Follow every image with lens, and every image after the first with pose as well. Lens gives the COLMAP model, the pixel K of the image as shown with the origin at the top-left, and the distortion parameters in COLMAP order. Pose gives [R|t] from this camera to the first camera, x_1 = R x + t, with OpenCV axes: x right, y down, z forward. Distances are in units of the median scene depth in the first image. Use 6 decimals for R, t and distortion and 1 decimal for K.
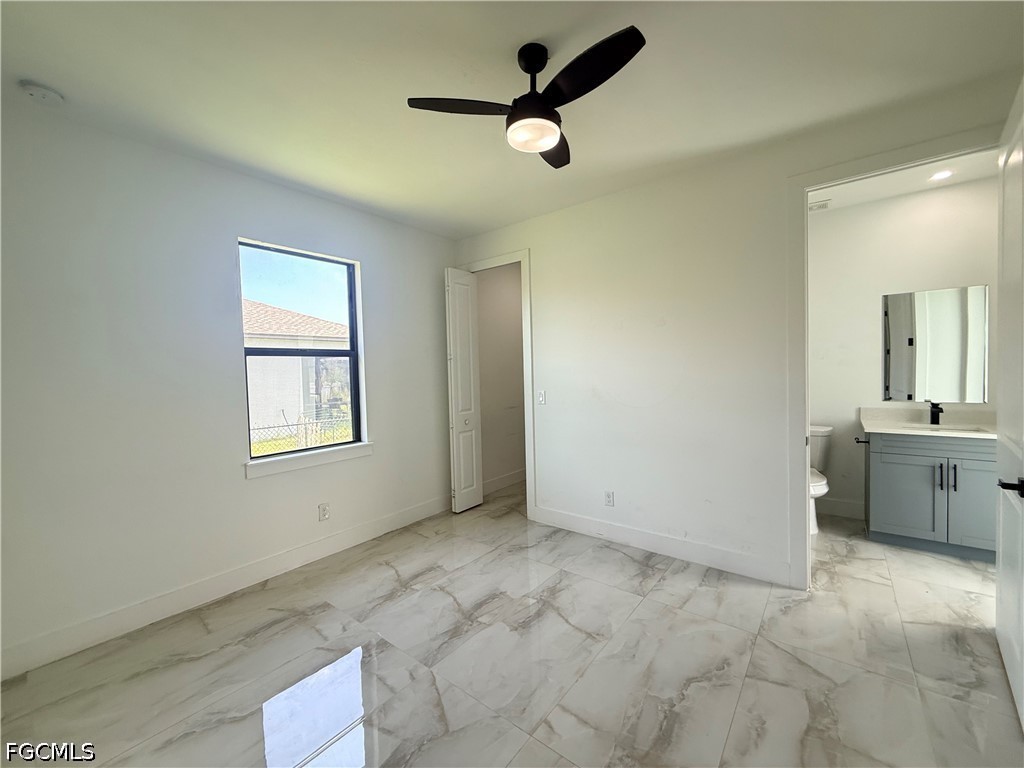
lens RADIAL K [[410.2, 0, 515.4], [0, 410.2, 380.2], [0, 0, 1]] dist [-0.002773, 0.001782]
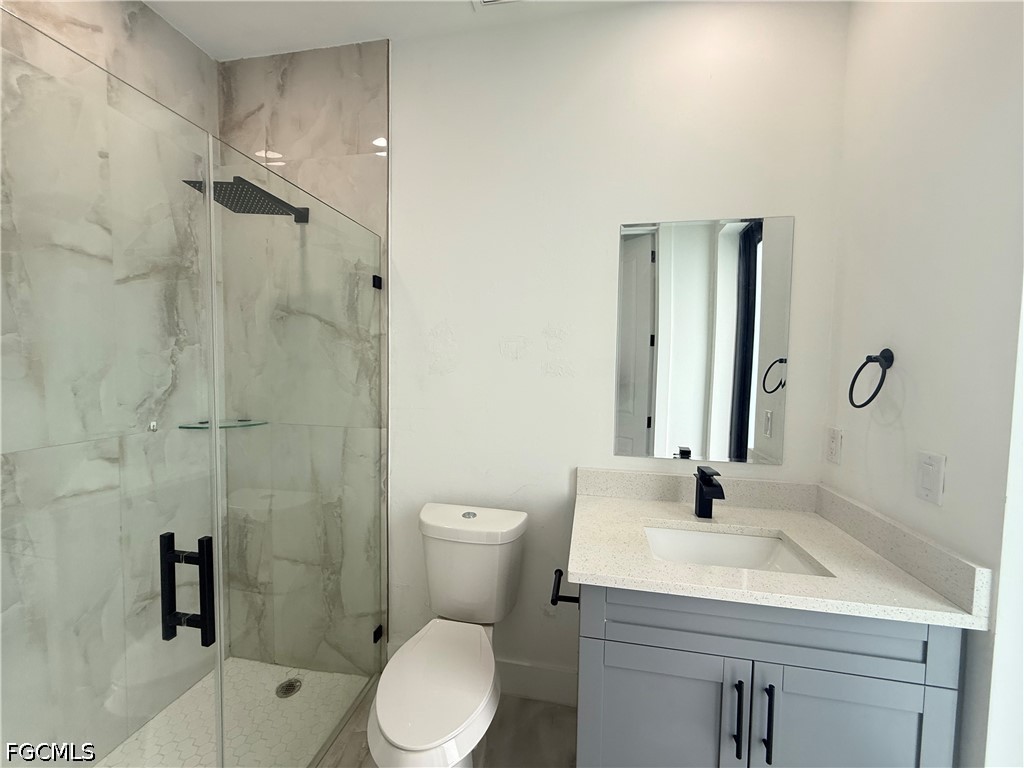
lens RADIAL K [[410.2, 0, 509.4], [0, 410.2, 384.5], [0, 0, 1]] dist [-0.002773, 0.001782]
pose [[0.891026, 0.010539, 0.453830, 0.698090], [-0.020657, 0.999636, 0.017341, -0.044414], [-0.453482, -0.024826, 0.890920, 0.776003]]
